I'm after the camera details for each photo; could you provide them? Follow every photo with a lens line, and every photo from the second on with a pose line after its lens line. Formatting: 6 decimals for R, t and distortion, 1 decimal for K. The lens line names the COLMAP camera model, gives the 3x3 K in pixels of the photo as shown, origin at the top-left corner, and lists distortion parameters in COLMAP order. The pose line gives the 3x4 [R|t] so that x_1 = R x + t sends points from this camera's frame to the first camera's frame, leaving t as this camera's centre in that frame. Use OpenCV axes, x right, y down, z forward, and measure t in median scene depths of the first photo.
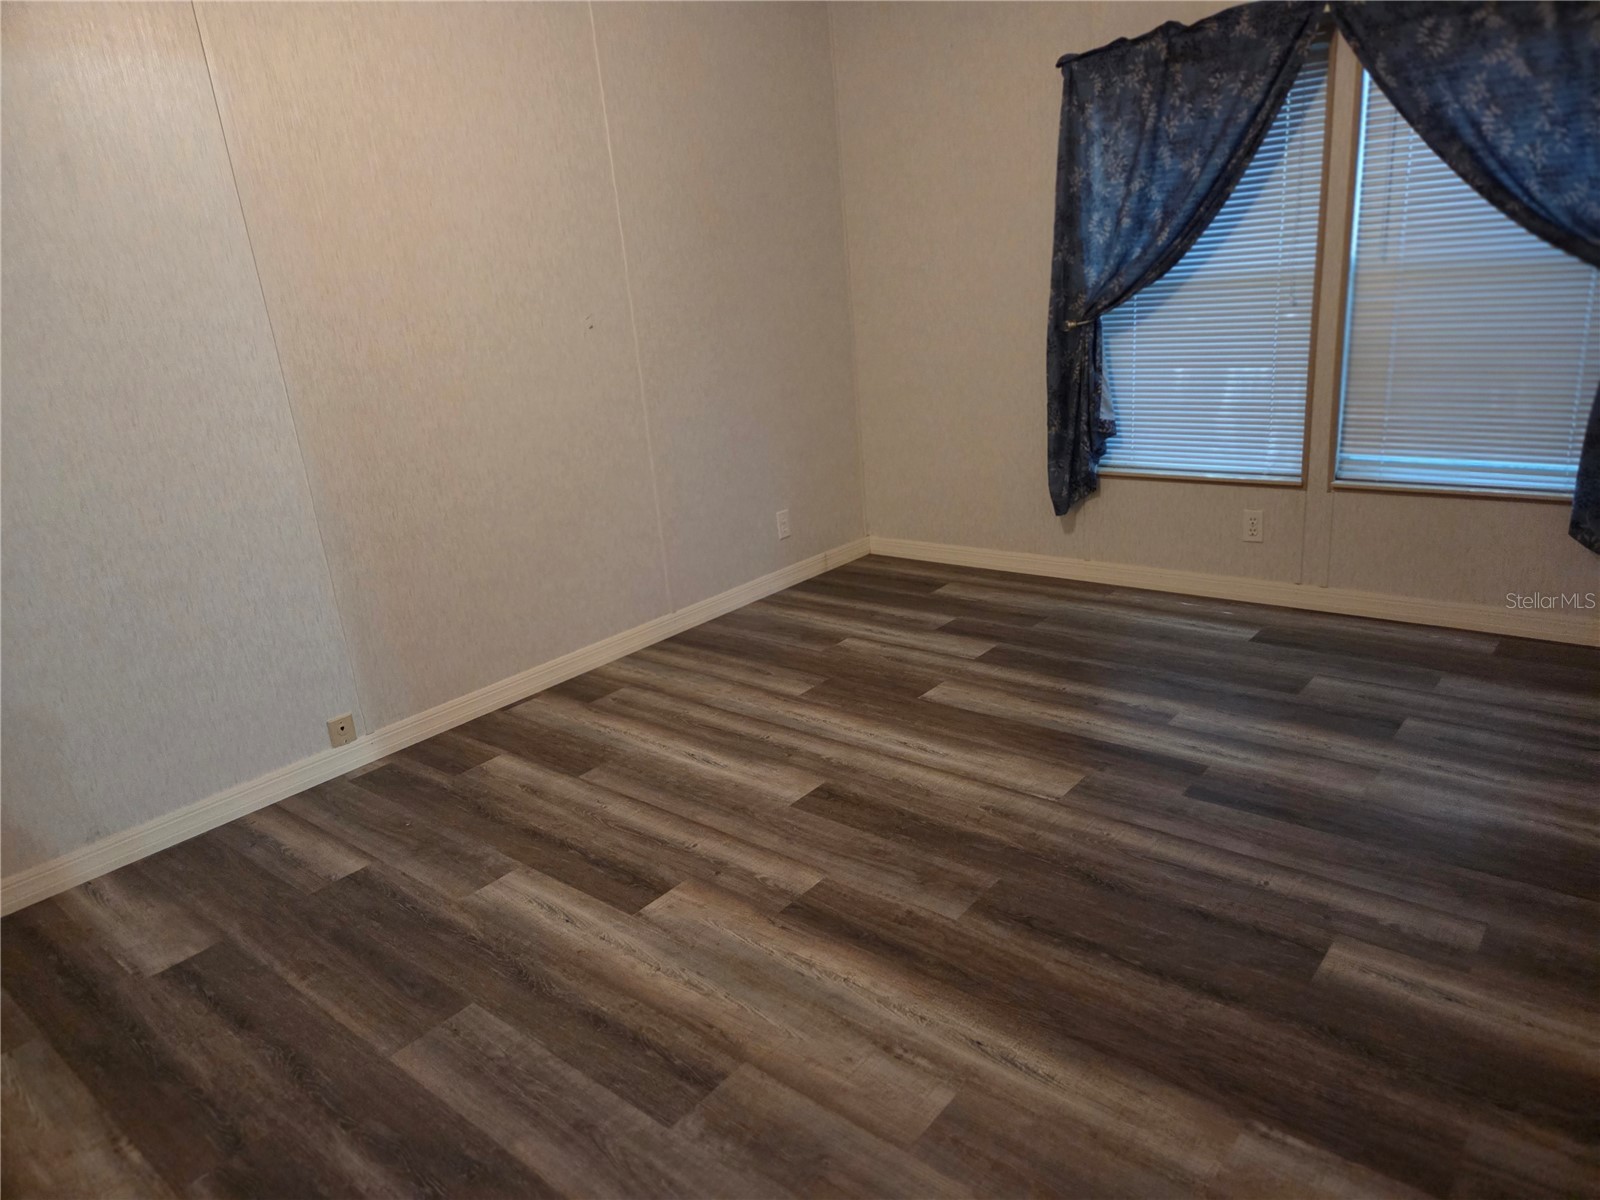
lens RADIAL K [[1045.7, 0, 802.4], [0, 1045.7, 608.5], [0, 0, 1]] dist [0.069765, -0.055495]
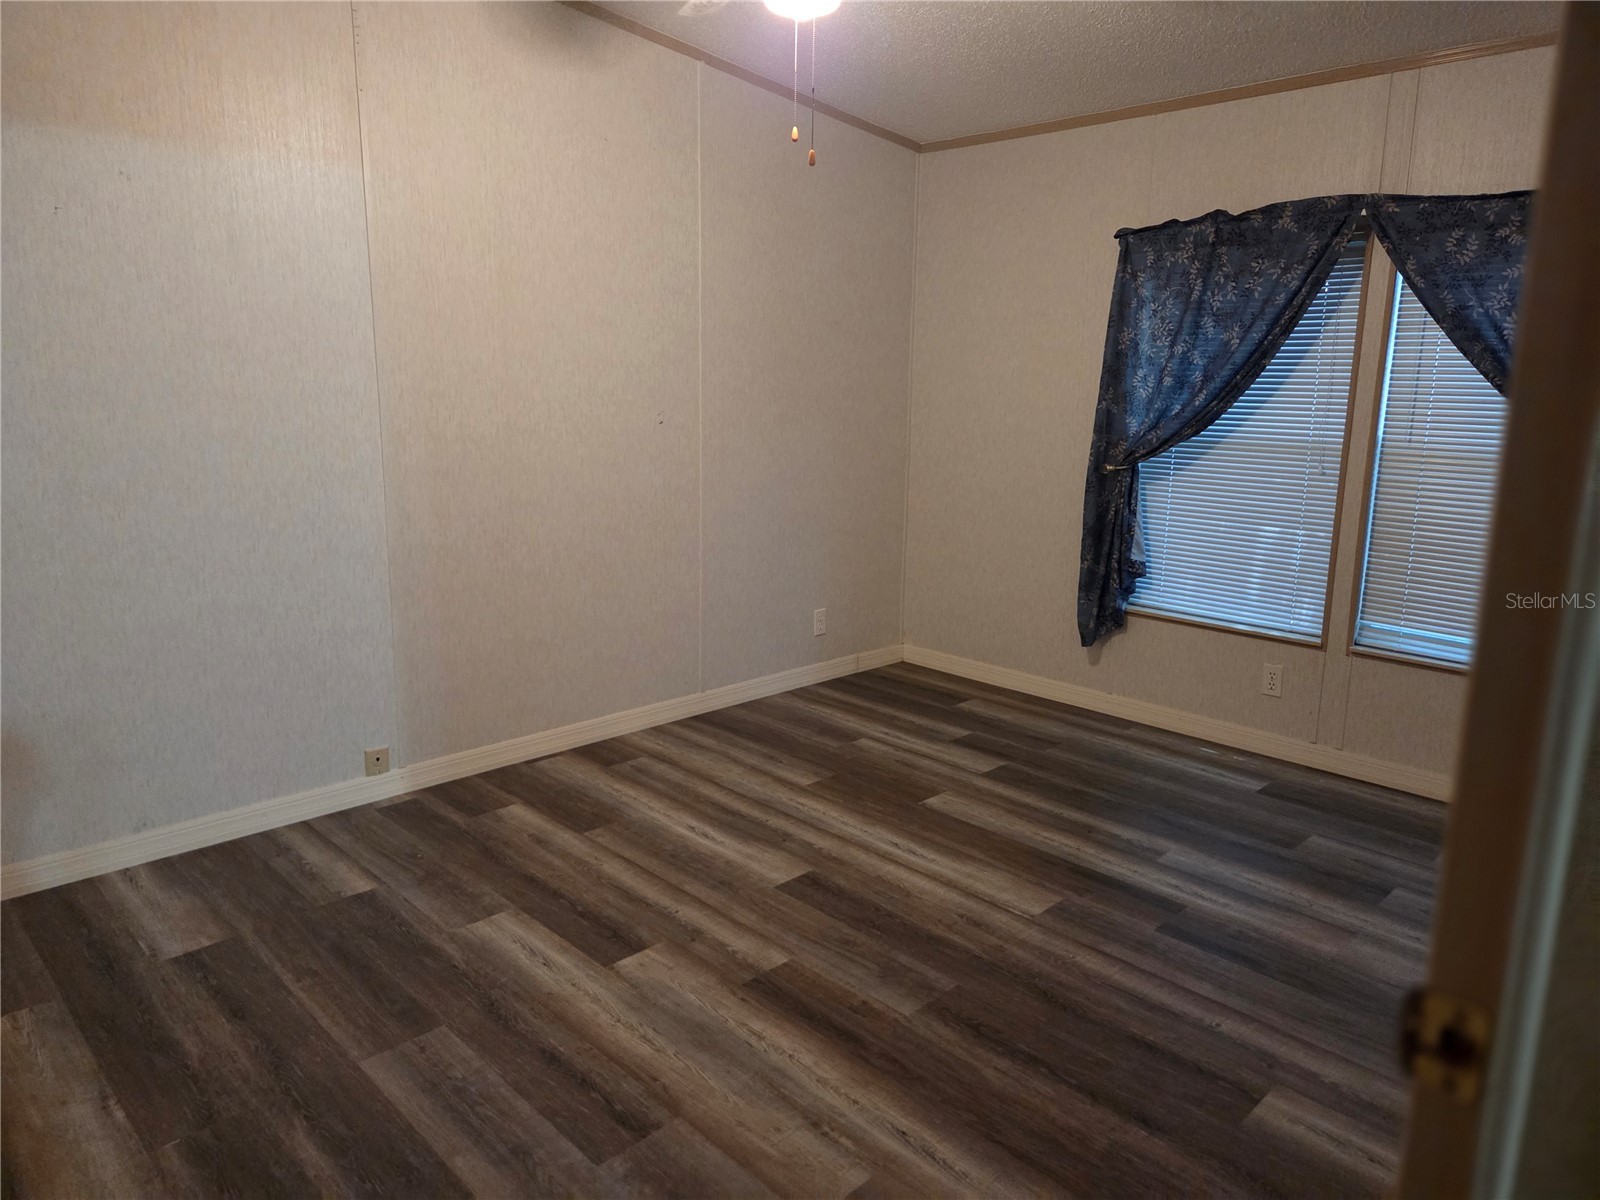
lens RADIAL K [[1068.4, 0, 802.9], [0, 1068.4, 586.4], [0, 0, 1]] dist [0.066157, -0.056194]
pose [[0.989881, 0.118641, -0.077845, 0.063282], [-0.127082, 0.985279, -0.114351, 0.011915], [0.063132, 0.123086, 0.990386, -0.088844]]
